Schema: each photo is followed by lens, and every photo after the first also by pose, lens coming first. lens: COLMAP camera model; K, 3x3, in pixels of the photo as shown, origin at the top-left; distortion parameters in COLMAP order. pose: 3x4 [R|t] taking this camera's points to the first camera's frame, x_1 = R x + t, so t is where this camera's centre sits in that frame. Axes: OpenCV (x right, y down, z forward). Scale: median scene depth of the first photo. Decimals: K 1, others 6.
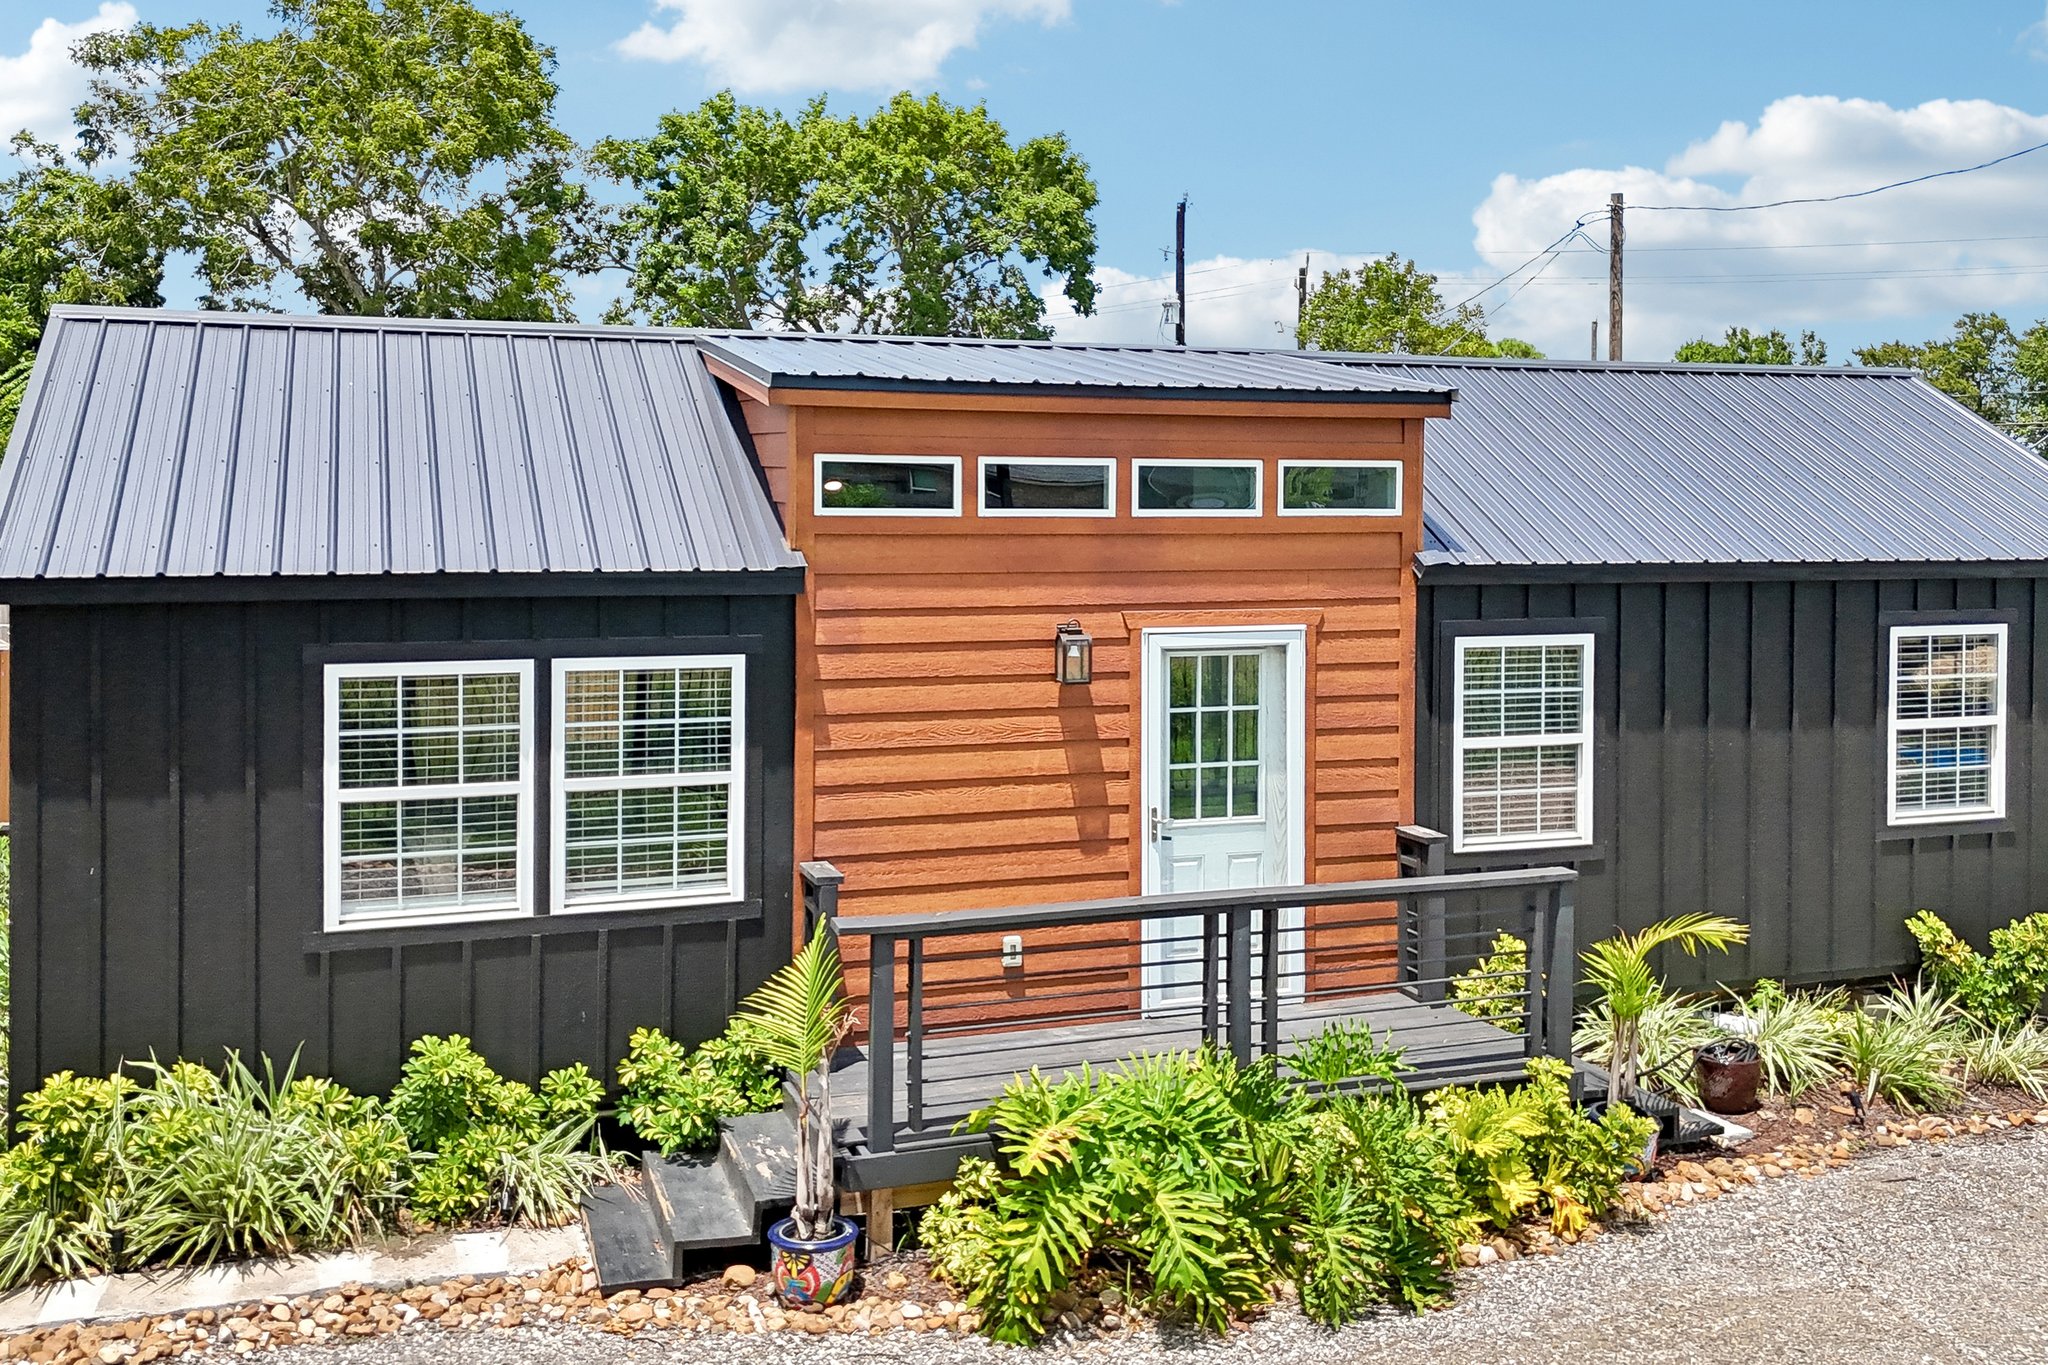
lens RADIAL K [[1824.3, 0, 961.7], [0, 1824.3, 559.3], [0, 0, 1]] dist [0.077554, -0.102232]
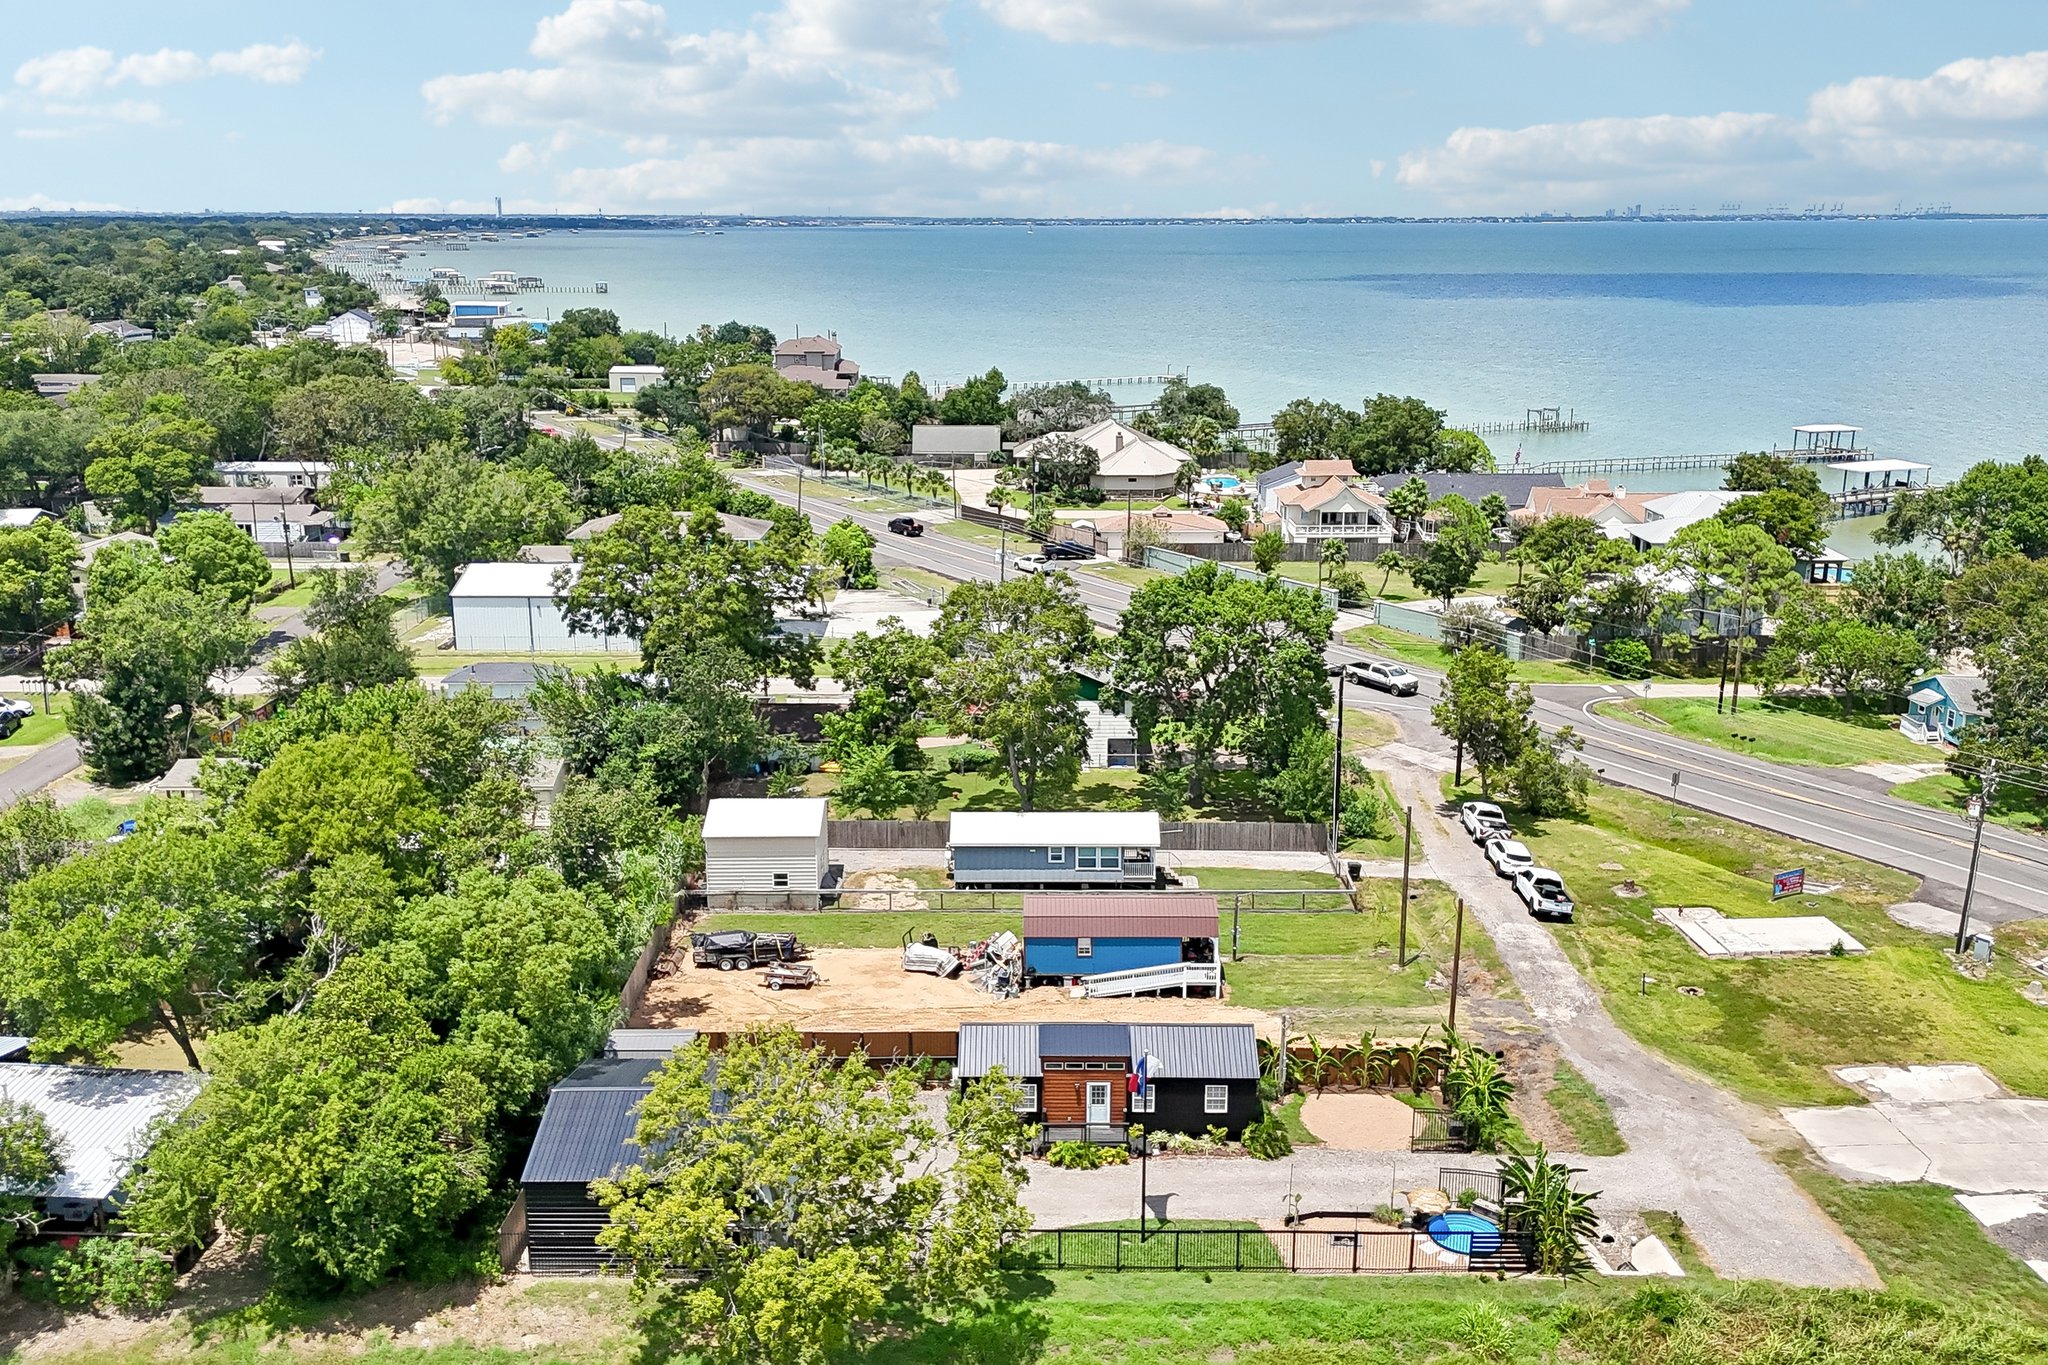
lens RADIAL K [[1824.3, 0, 1012.9], [0, 1824.3, 686.4], [0, 0, 1]] dist [0.077554, -0.102232]
pose [[0.939330, 0.076490, -0.334378, 2.410214], [0.003027, 0.972934, 0.231064, -3.605310], [0.343002, -0.218057, 0.913674, -6.217307]]
